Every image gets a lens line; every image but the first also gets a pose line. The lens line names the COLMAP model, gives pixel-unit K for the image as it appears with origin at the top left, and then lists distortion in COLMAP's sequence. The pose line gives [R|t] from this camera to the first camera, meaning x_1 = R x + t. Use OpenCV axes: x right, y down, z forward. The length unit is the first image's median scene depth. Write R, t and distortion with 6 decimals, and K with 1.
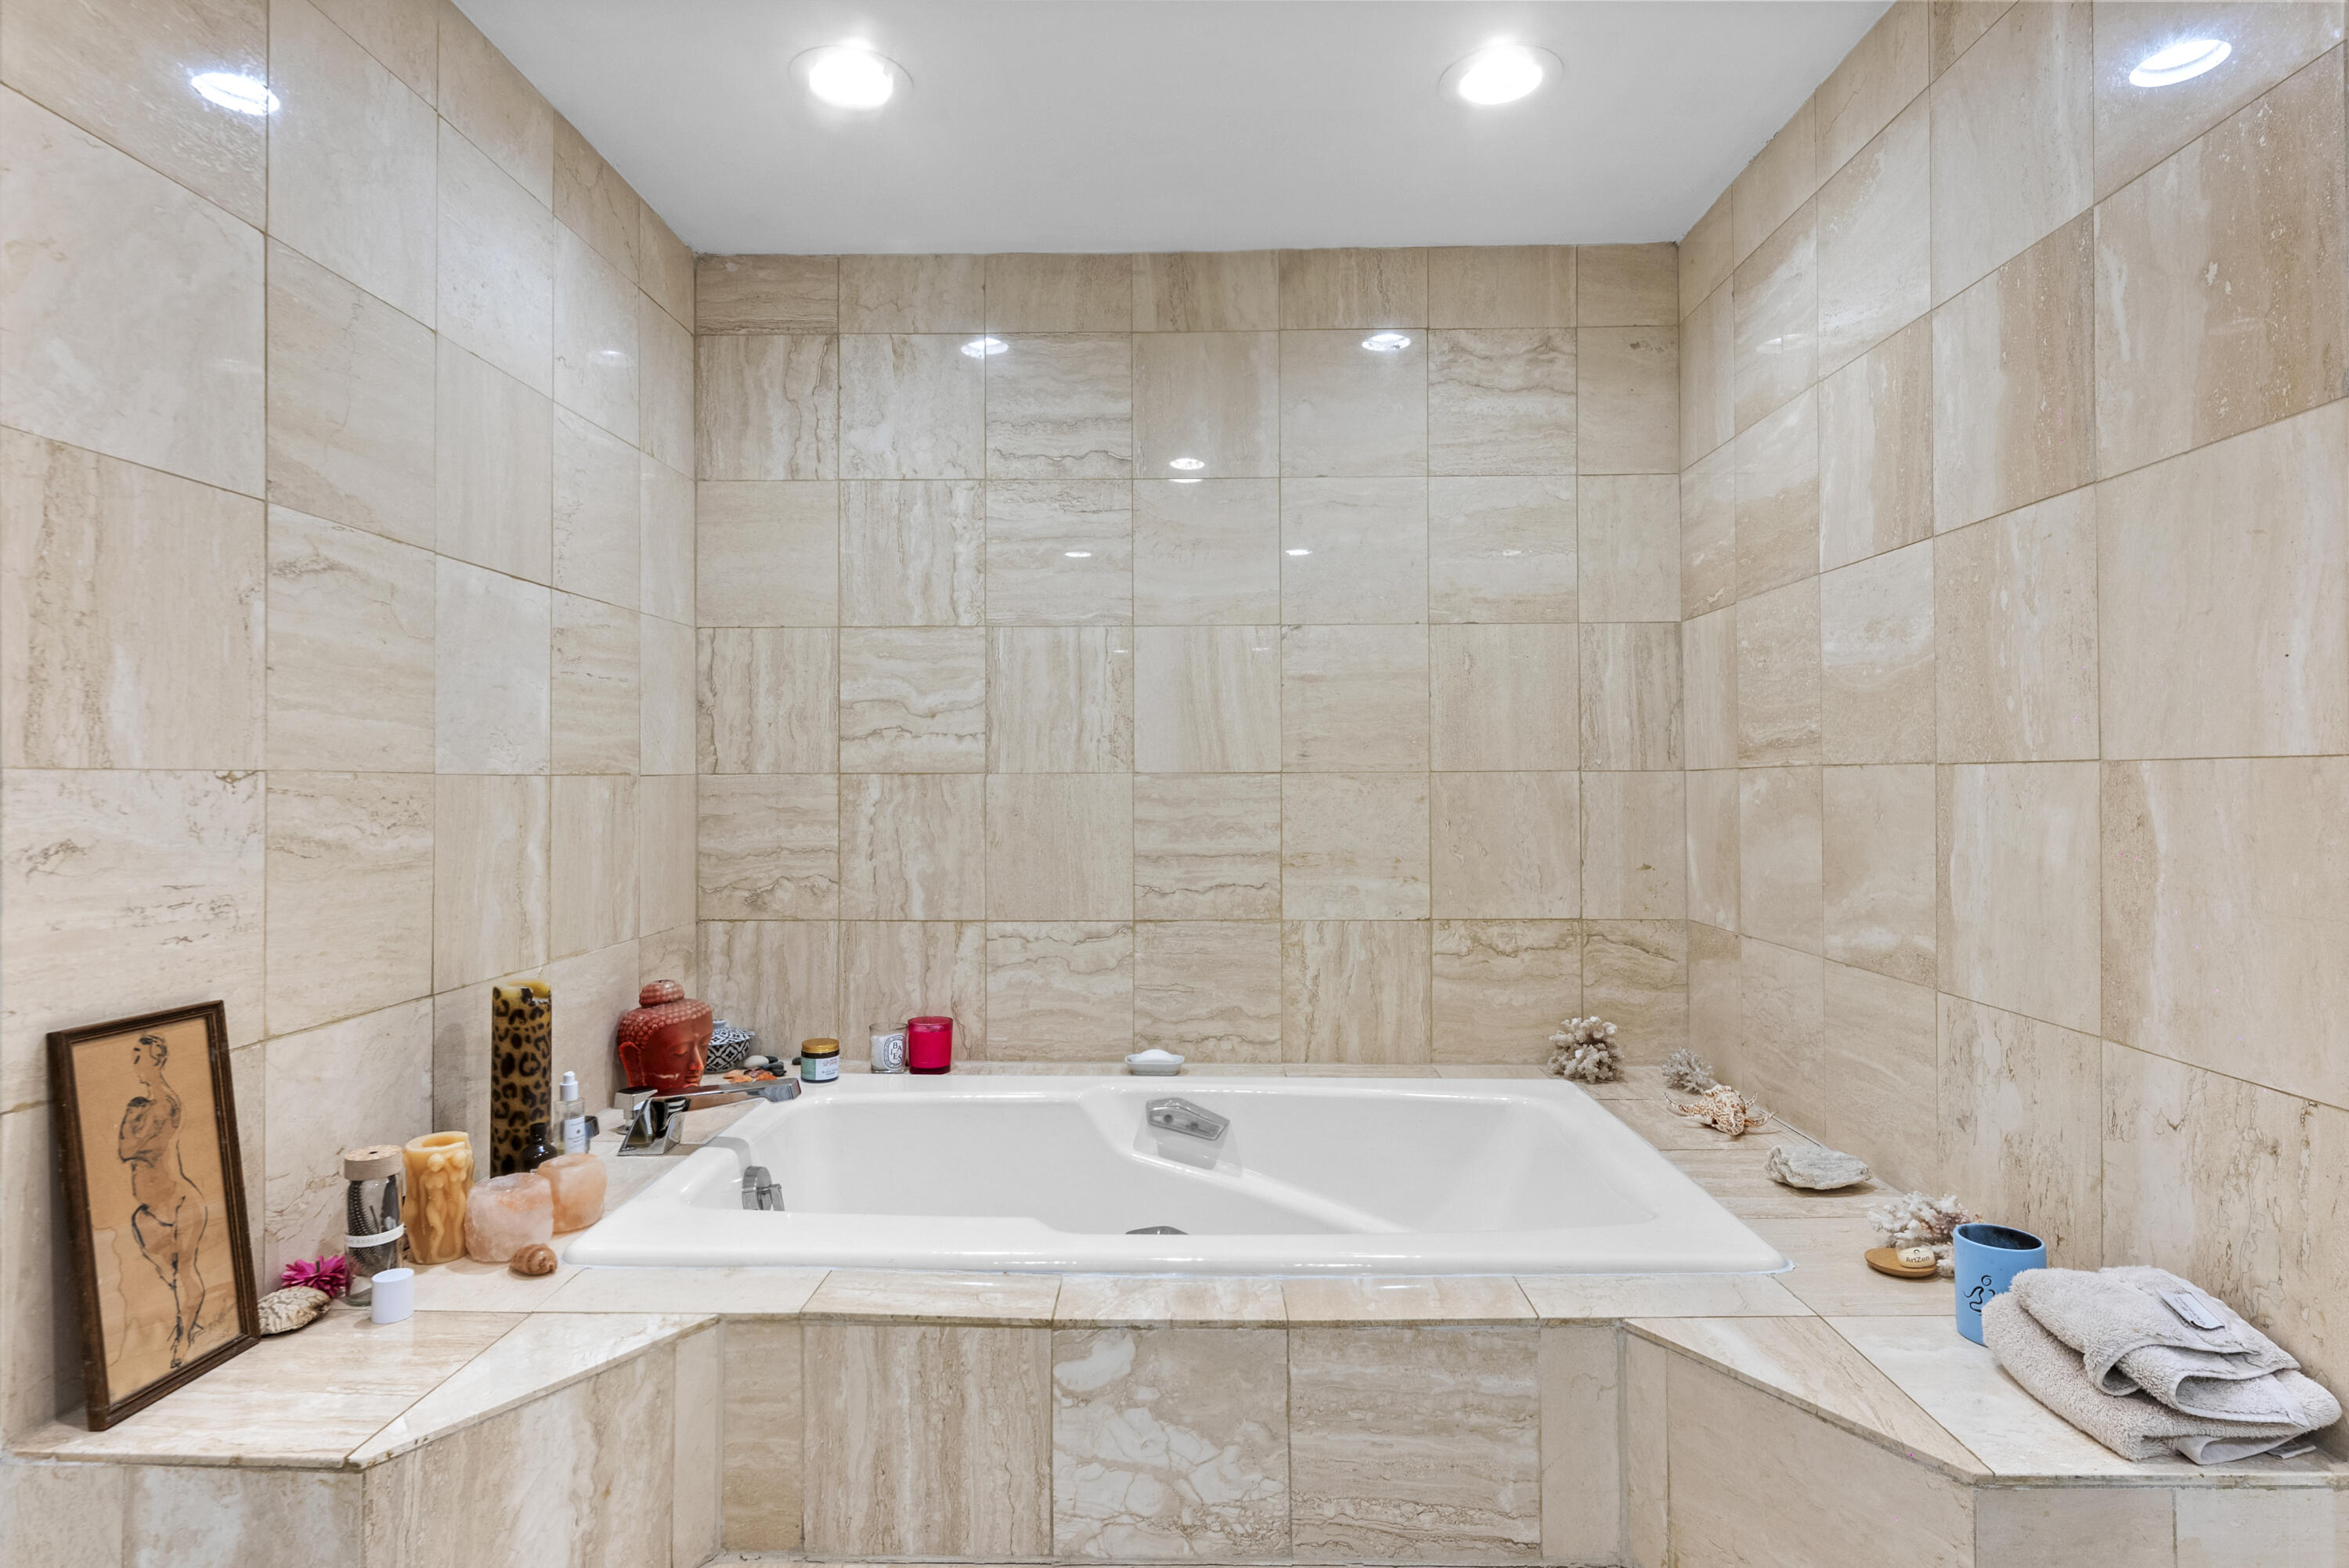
lens RADIAL K [[1231.8, 0, 1178.3], [0, 1231.8, 774.5], [0, 0, 1]] dist [-0.001924, -0.001545]
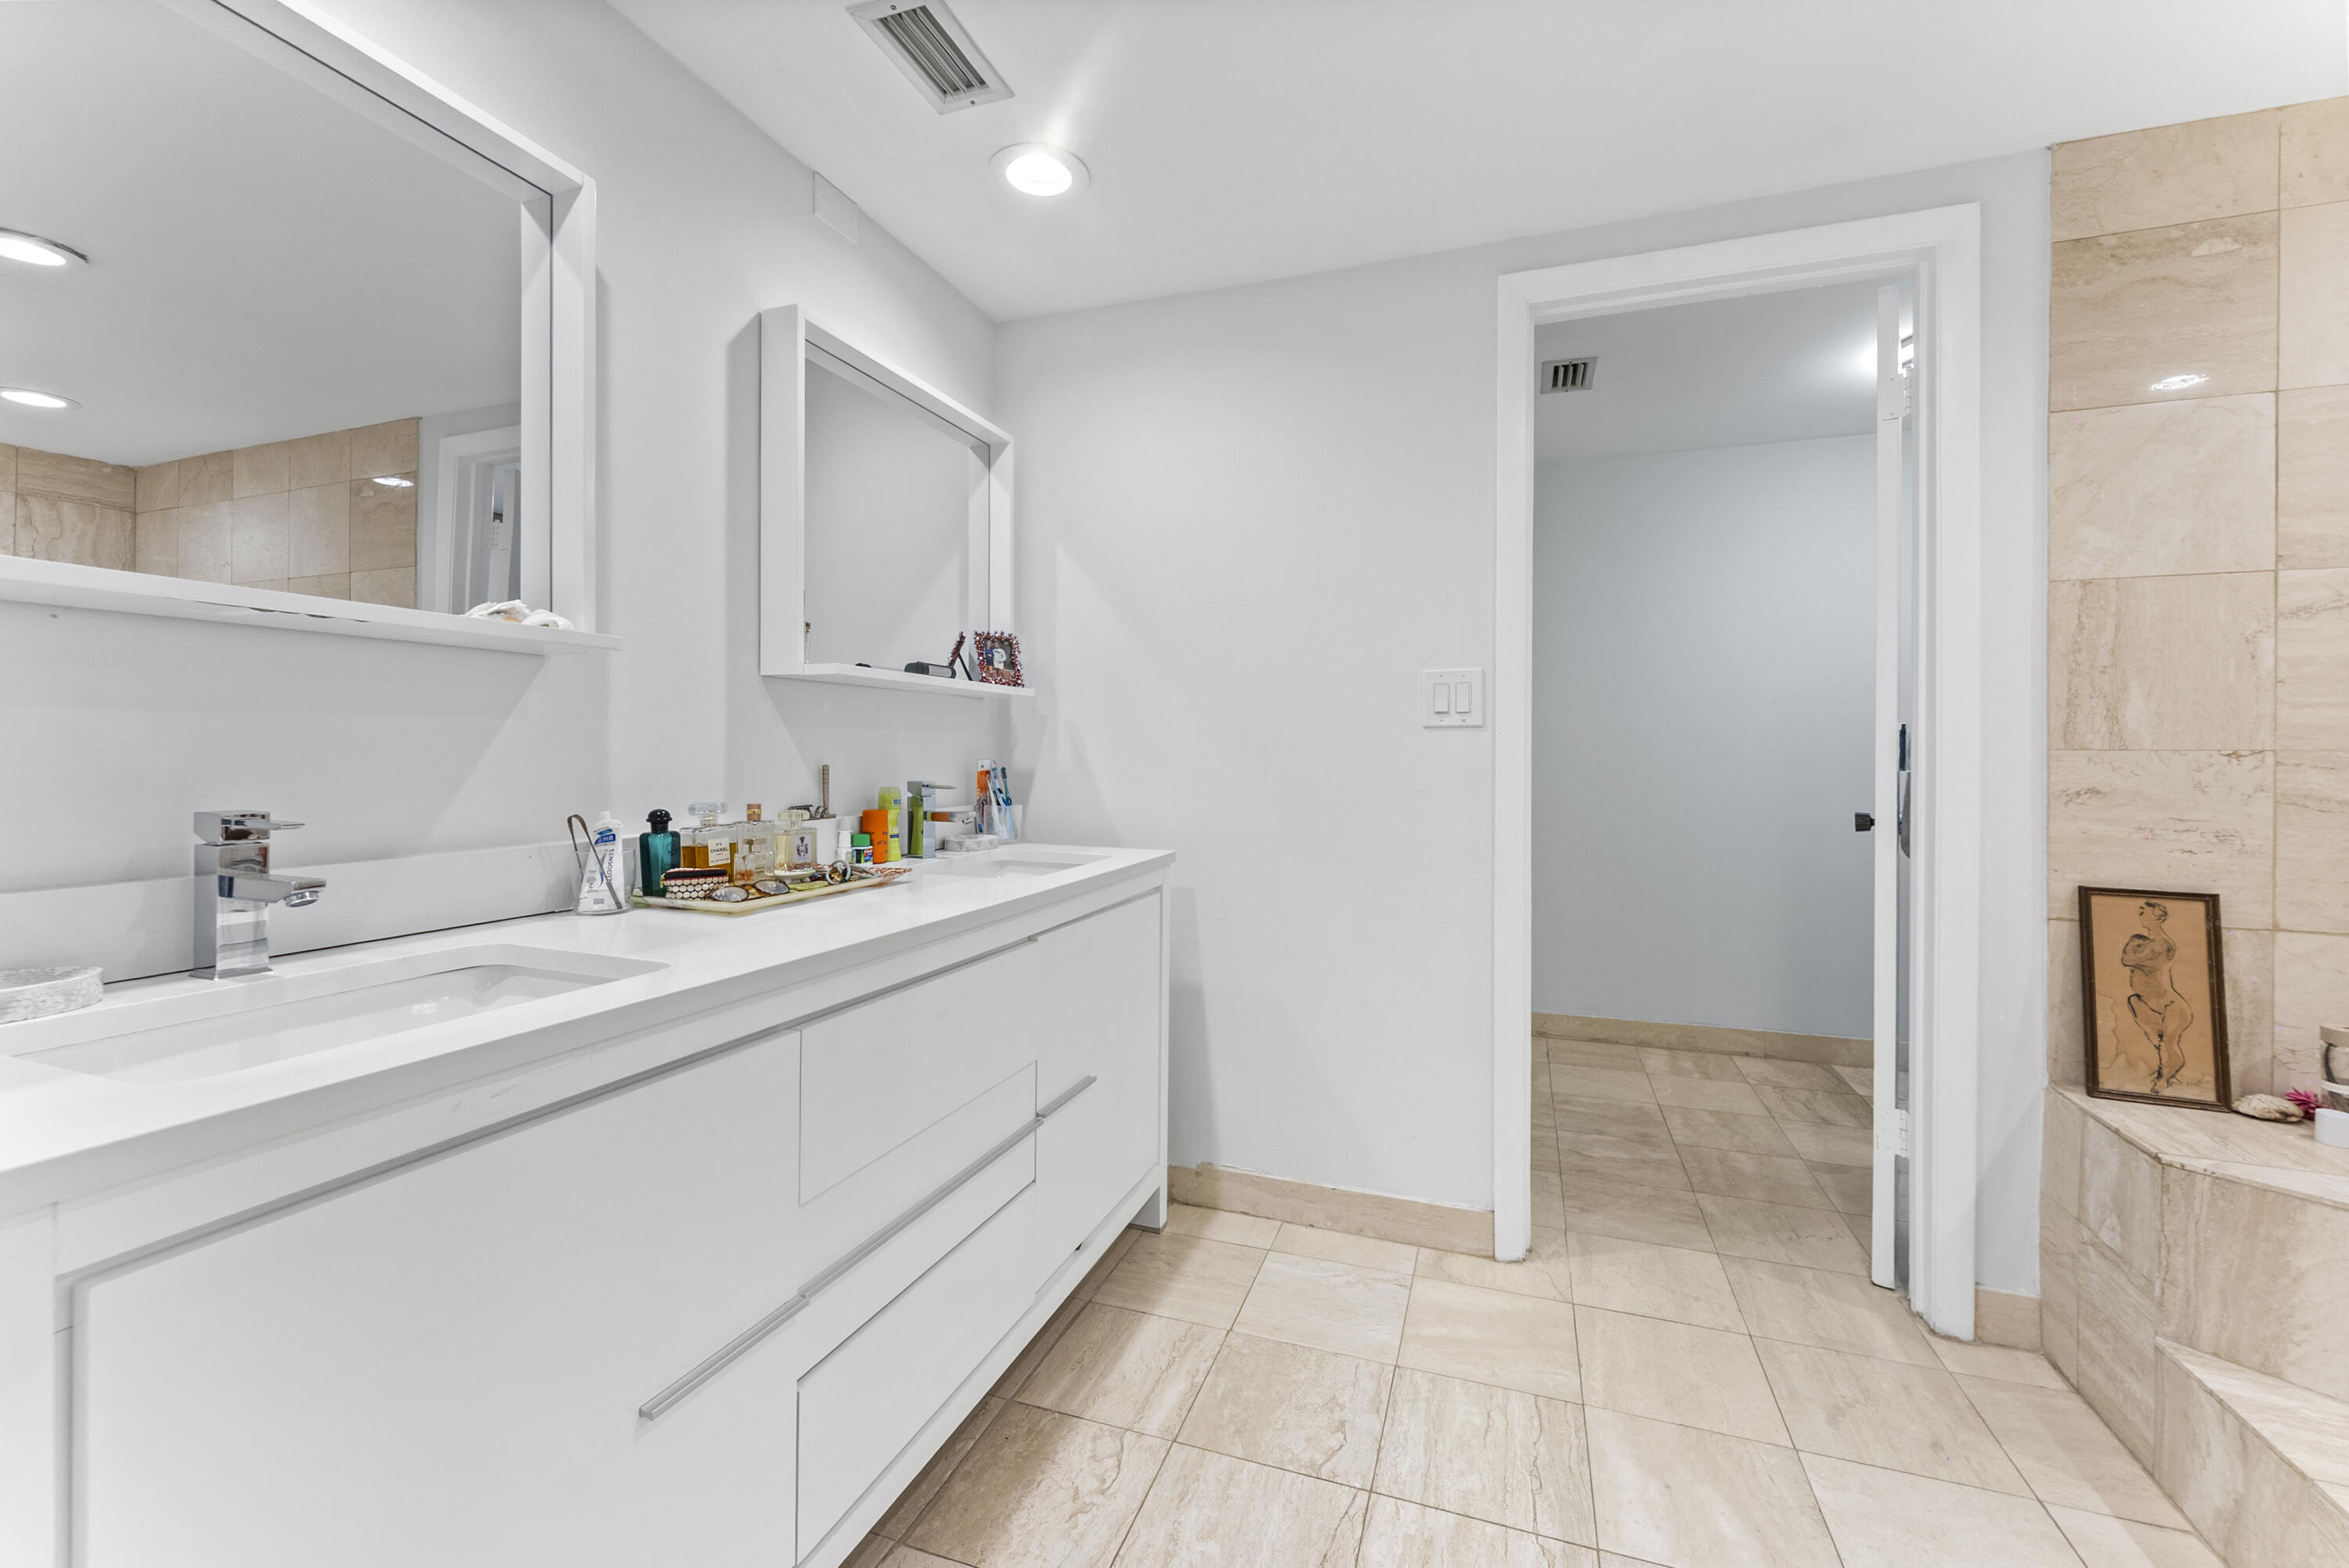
lens RADIAL K [[963.6, 0, 1175.4], [0, 963.6, 754.3], [0, 0, 1]] dist [0.000767, 0.000258]
pose [[-0.316261, 0.002515, -0.948669, 0.562259], [-0.000092, 0.999996, 0.002682, -0.000973], [0.948672, 0.000935, -0.316260, 0.070969]]
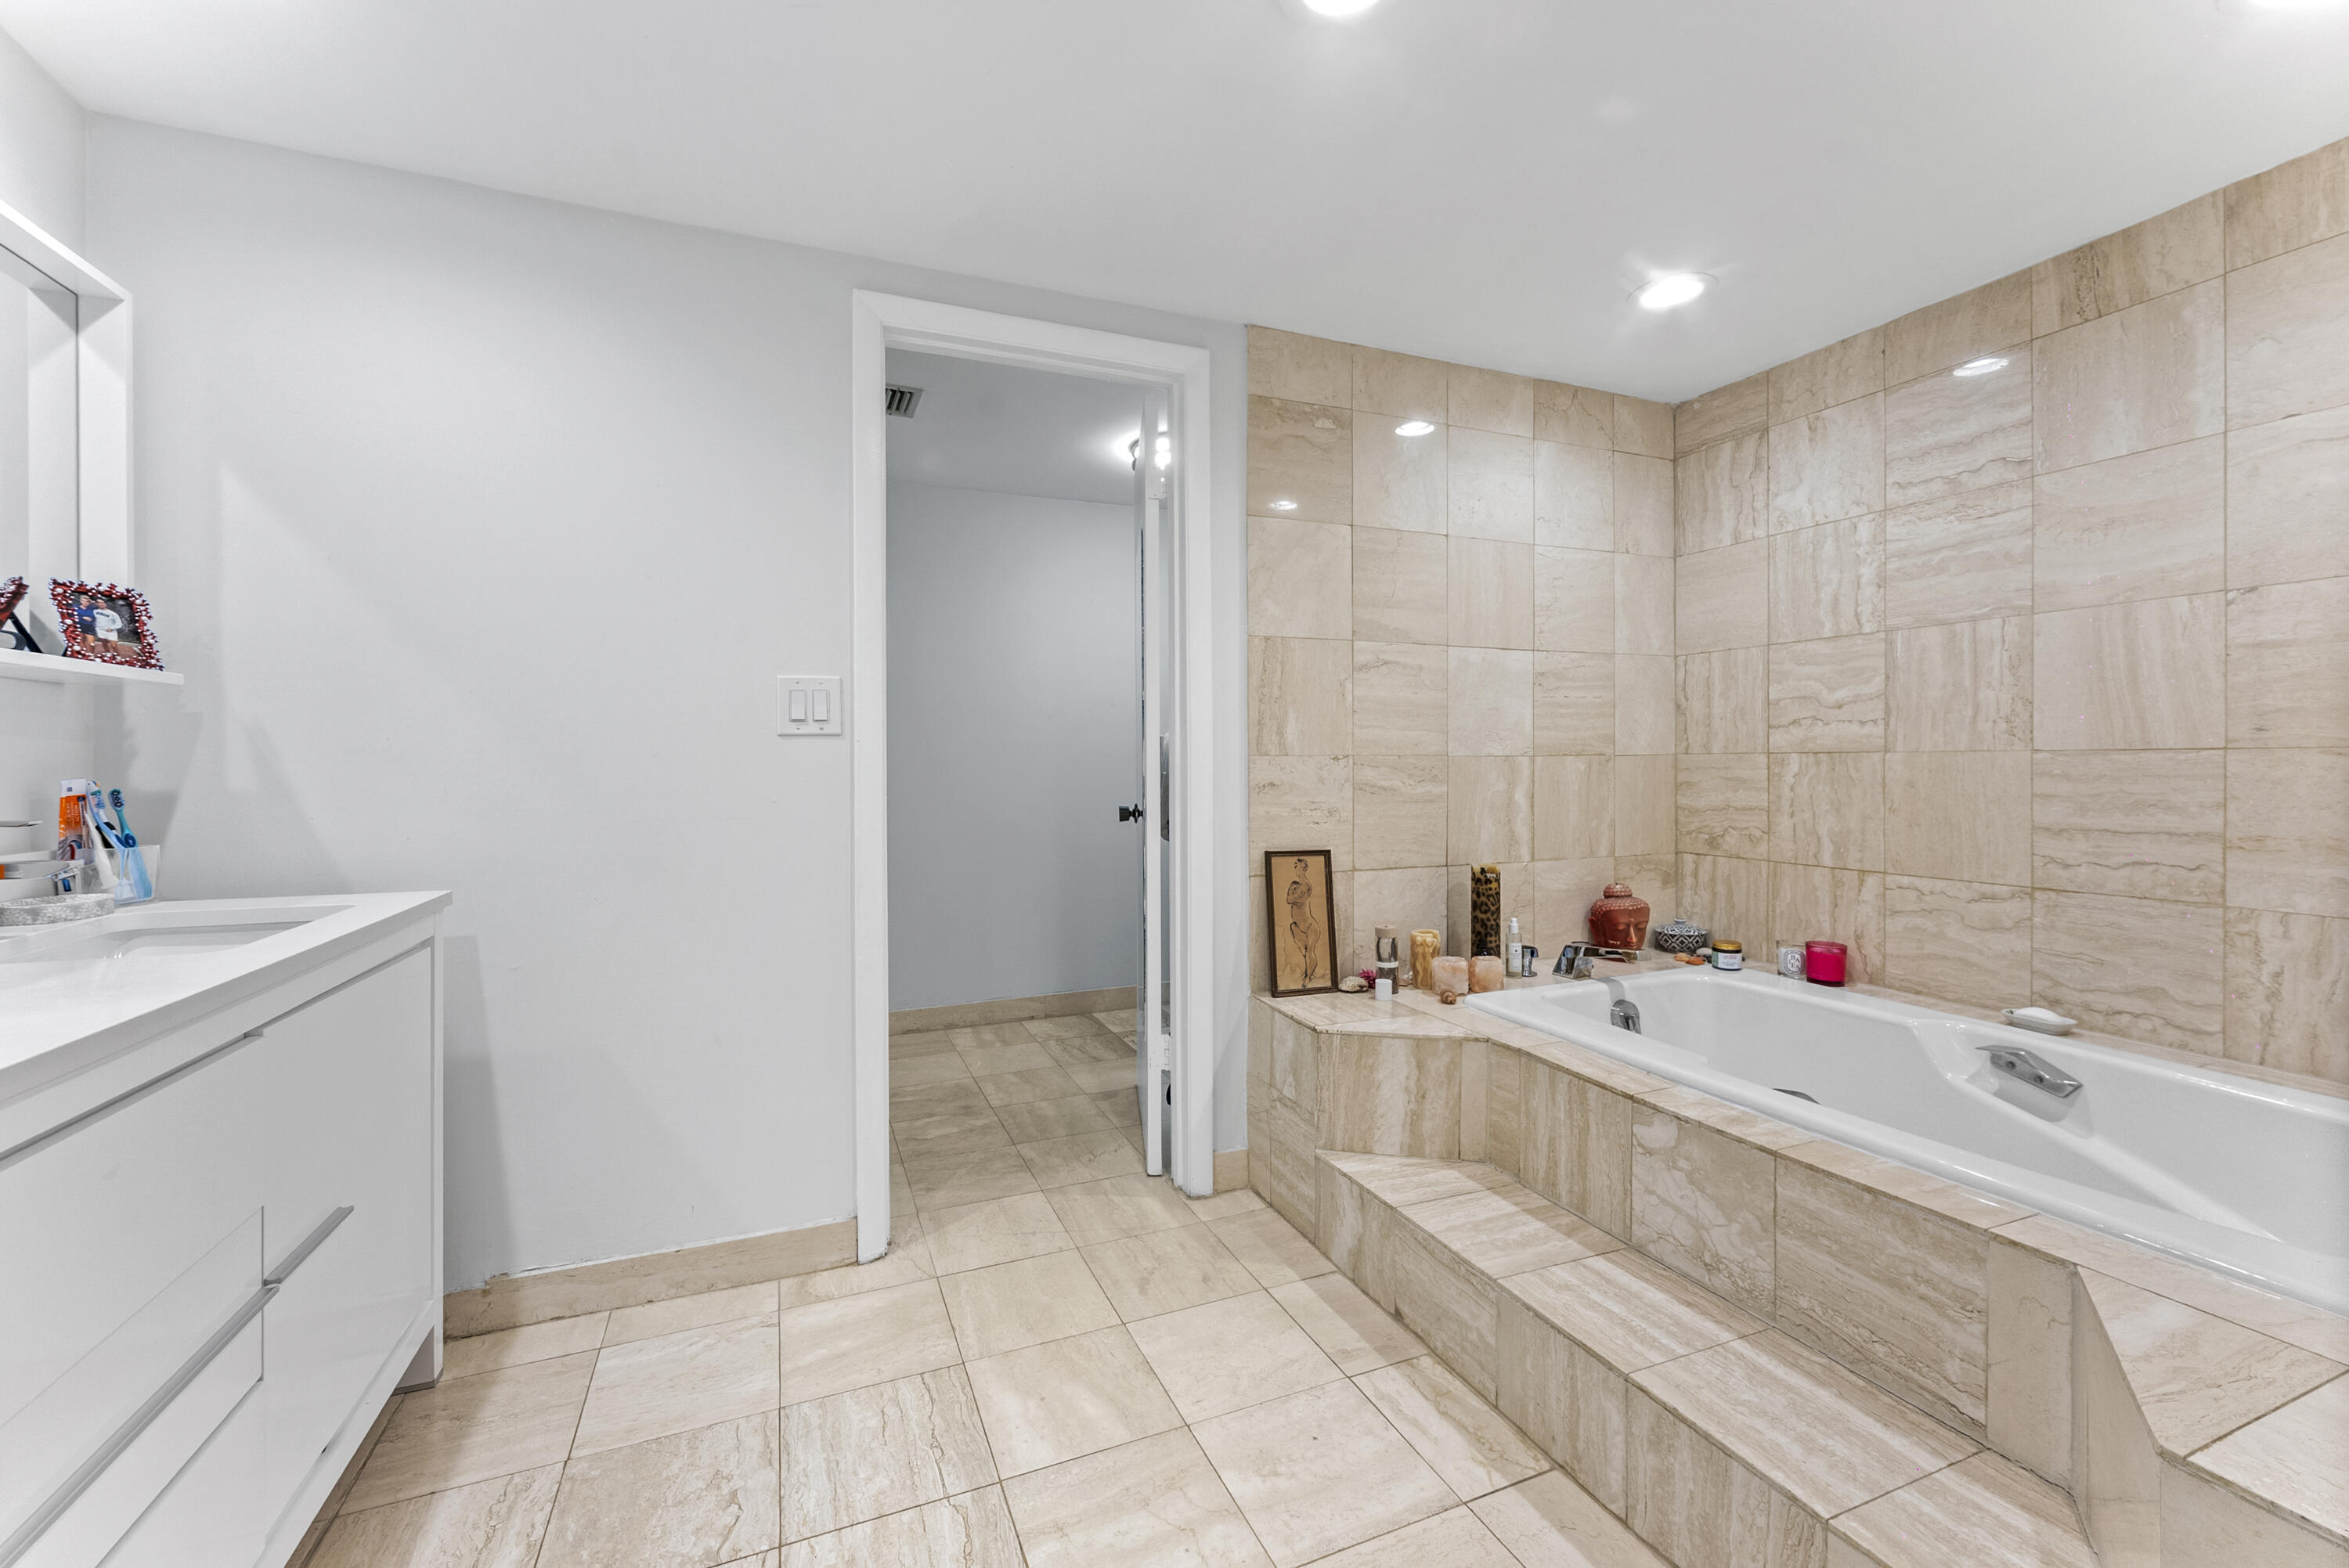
lens RADIAL K [[962.3, 0, 1177.9], [0, 962.3, 762.0], [0, 0, 1]] dist [-0.000775, -0.000291]
pose [[0.401077, 0.001383, -0.916043, 0.565264], [0.007755, 0.999958, 0.004905, -0.001360], [0.916011, -0.009072, 0.401050, -0.028028]]
